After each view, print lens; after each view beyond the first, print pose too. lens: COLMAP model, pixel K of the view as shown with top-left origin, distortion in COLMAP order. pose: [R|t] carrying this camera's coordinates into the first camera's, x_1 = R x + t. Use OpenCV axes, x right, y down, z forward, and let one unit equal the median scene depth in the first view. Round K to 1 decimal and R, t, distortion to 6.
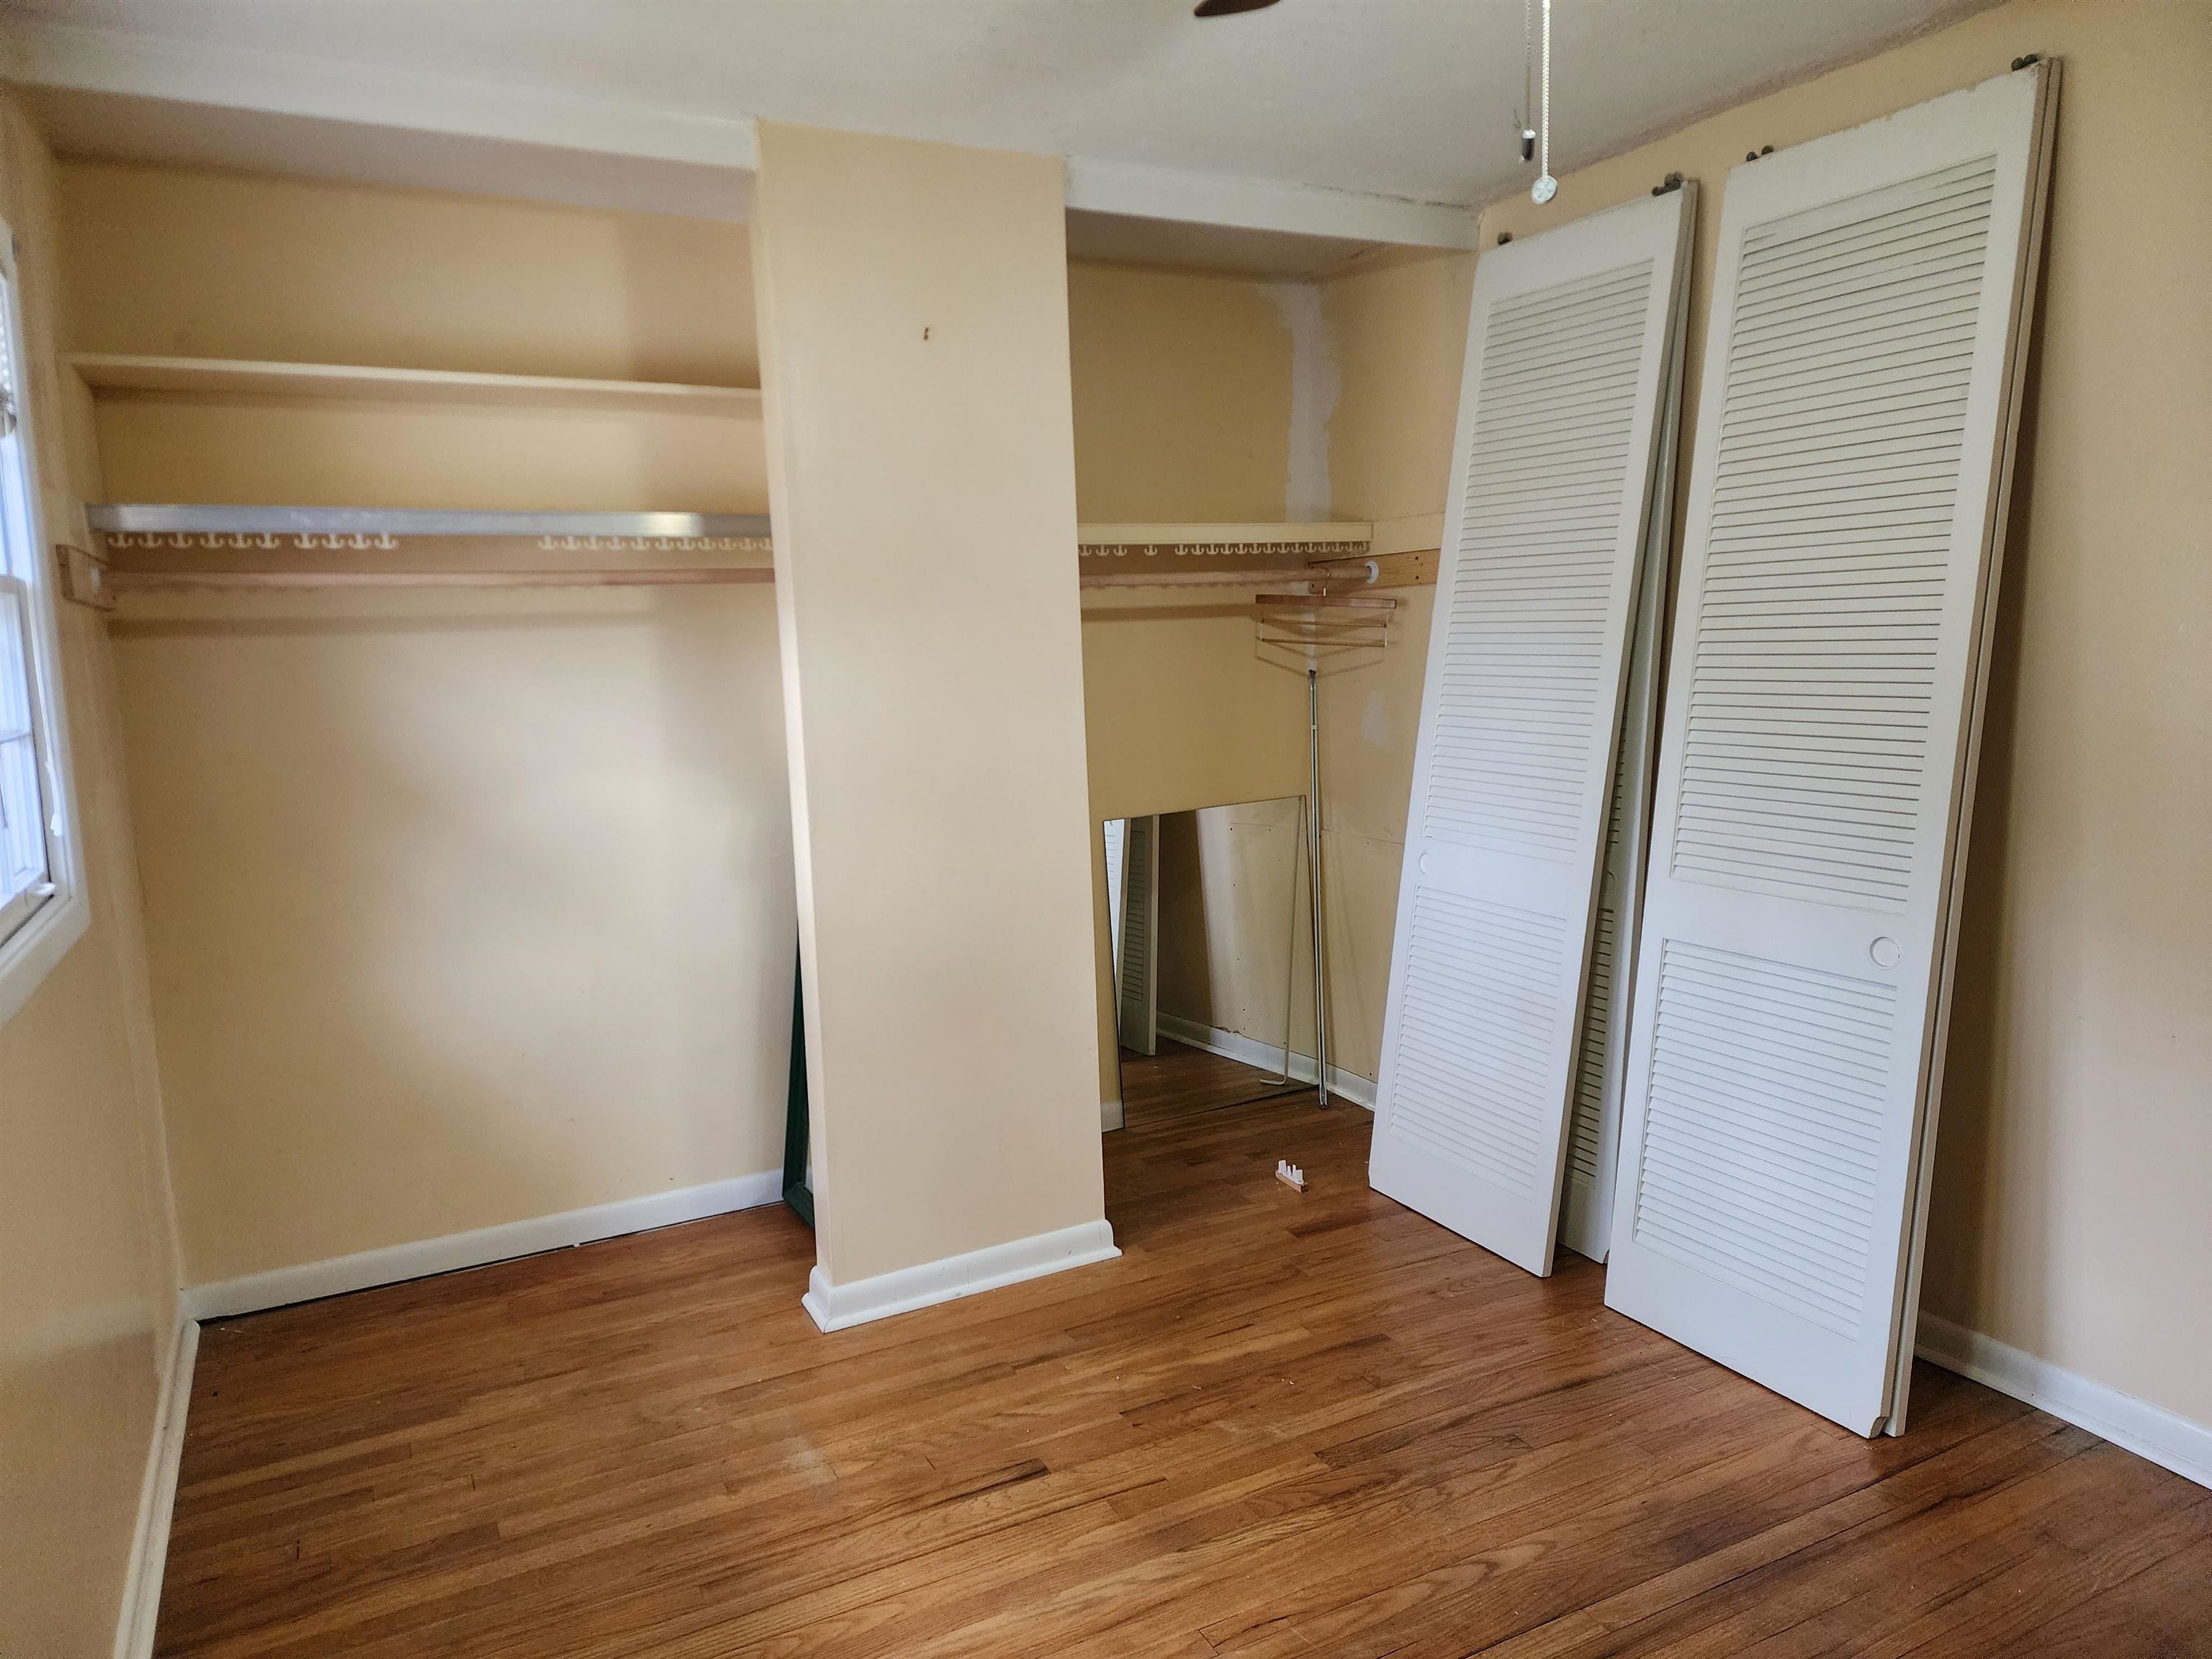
lens RADIAL K [[1457.1, 0, 1103.1], [0, 1457.1, 826.0], [0, 0, 1]] dist [0.125088, -0.119125]
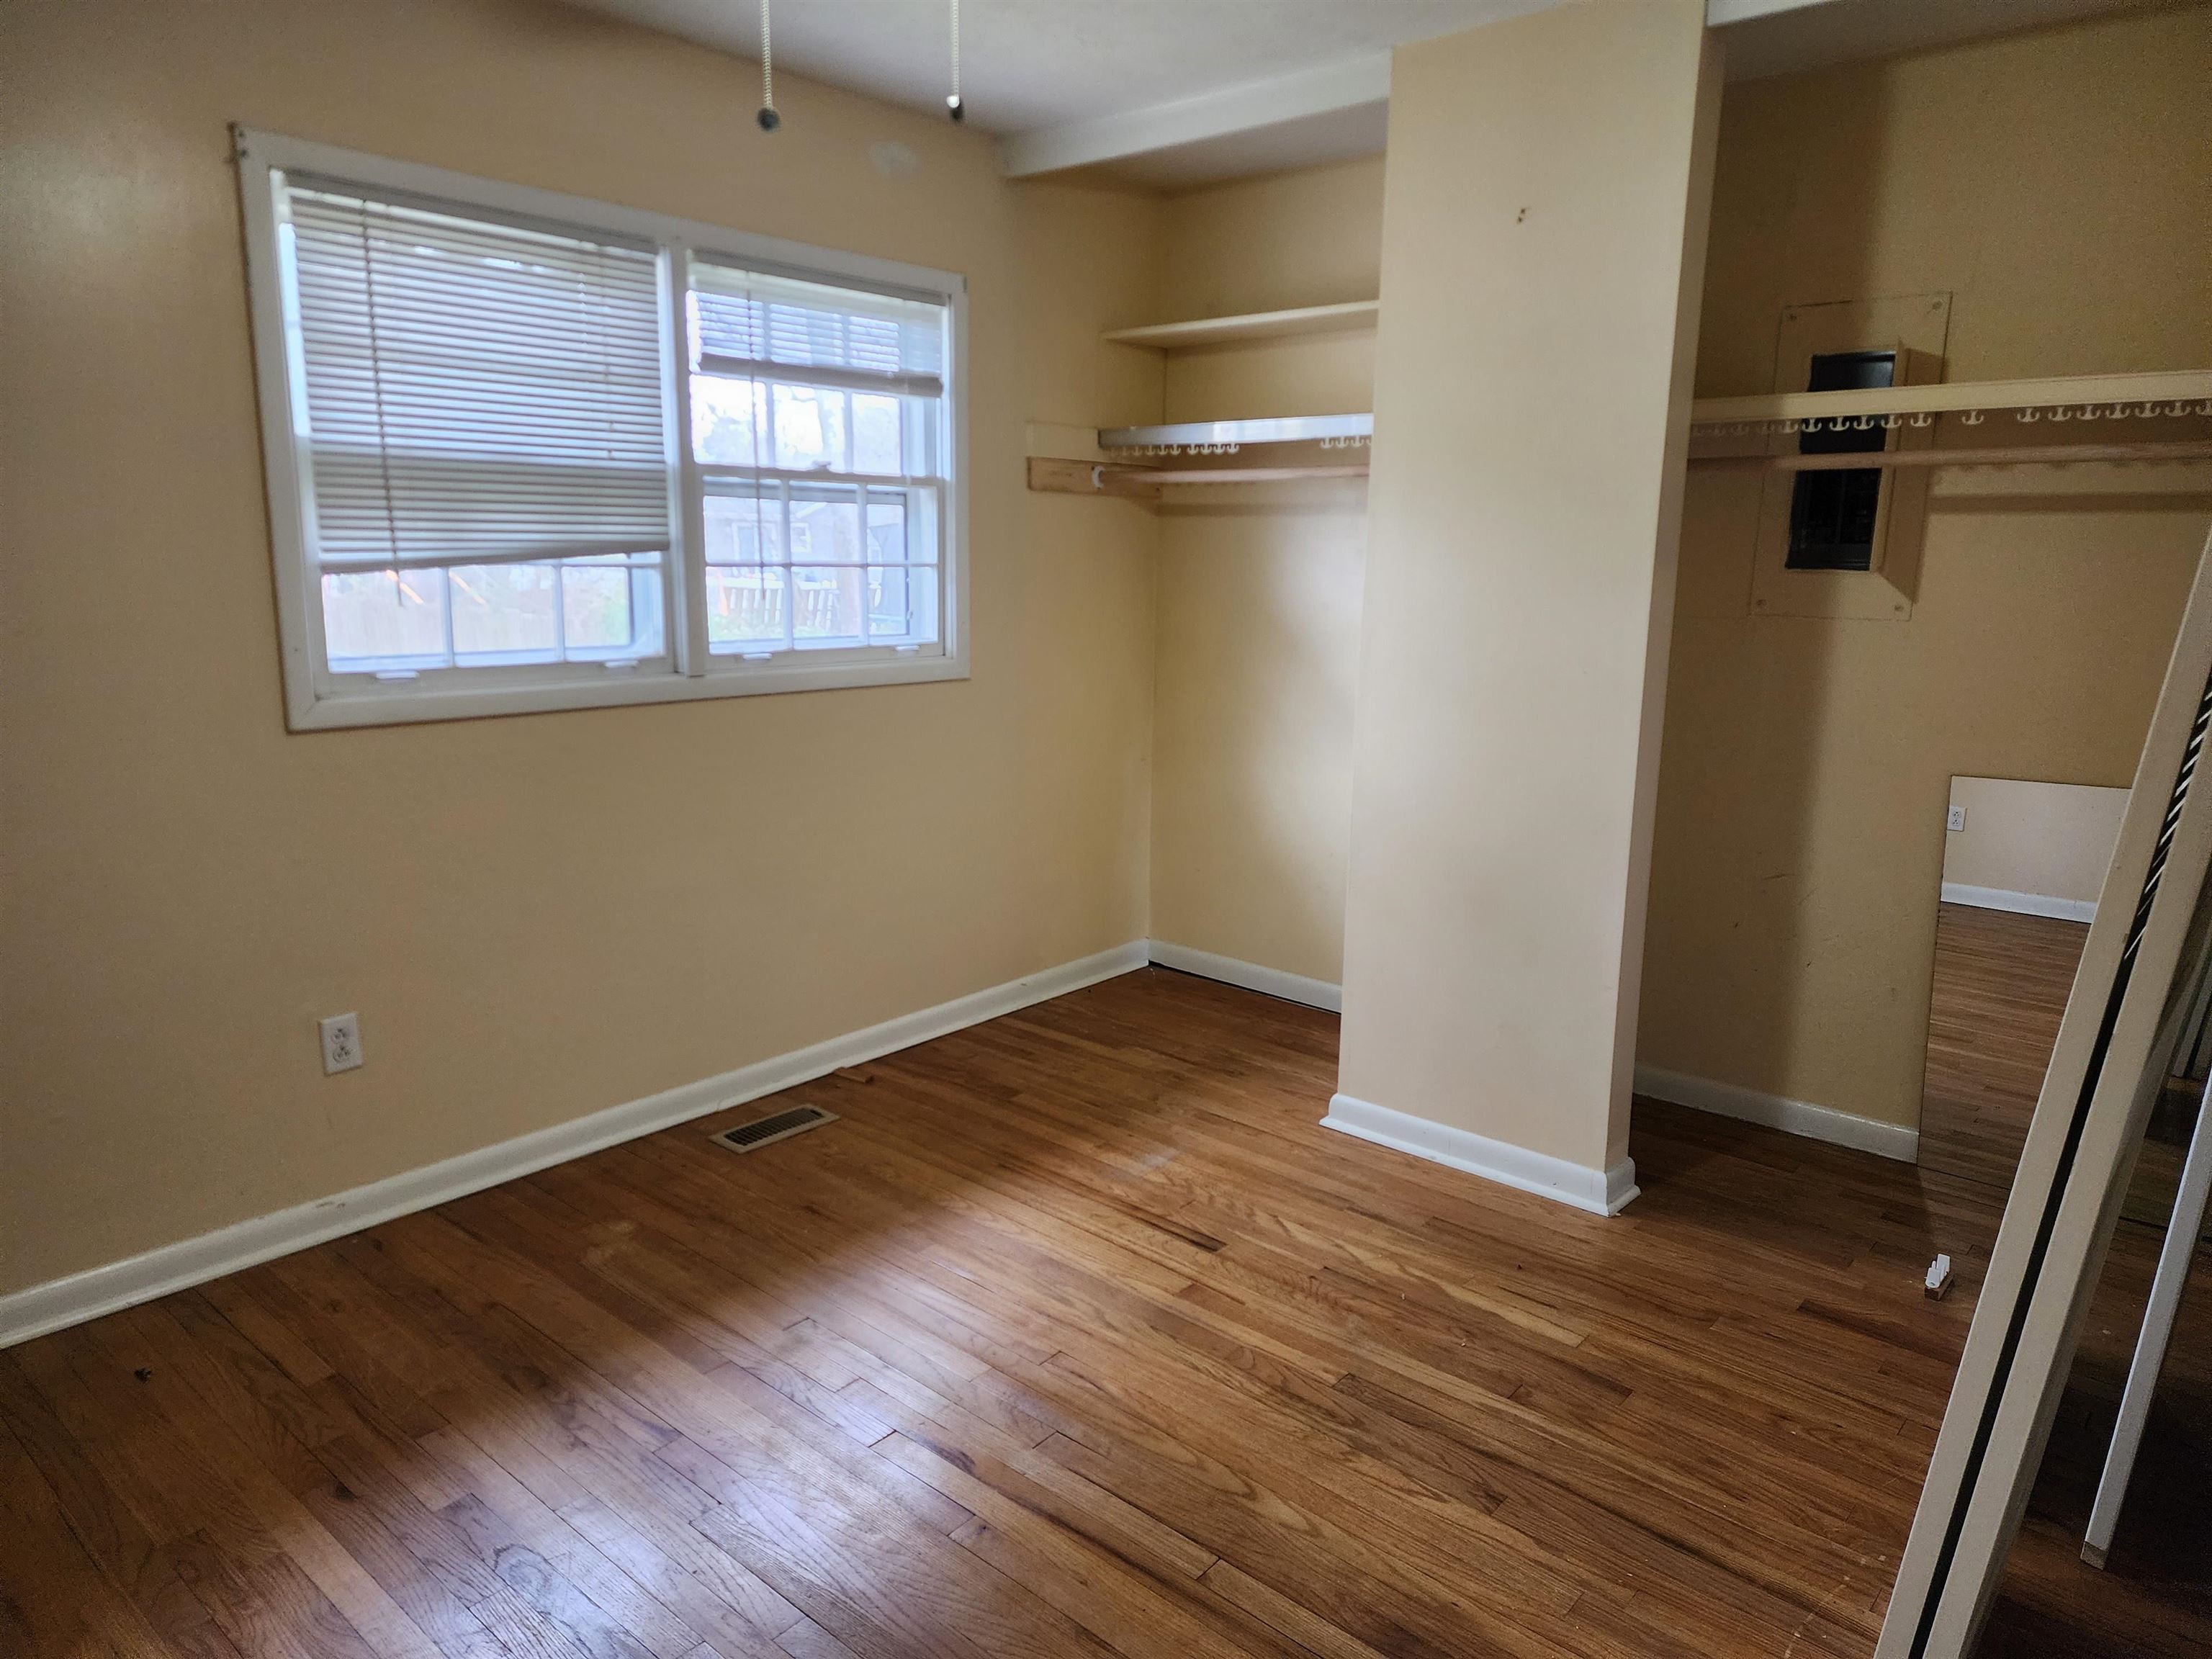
lens RADIAL K [[1457.1, 0, 1103.1], [0, 1457.1, 826.0], [0, 0, 1]] dist [0.125088, -0.119125]
pose [[0.365825, 0.216283, -0.905204, 0.816806], [-0.143401, 0.974107, 0.174793, -0.073489], [0.919570, 0.065863, 0.387368, 0.405802]]
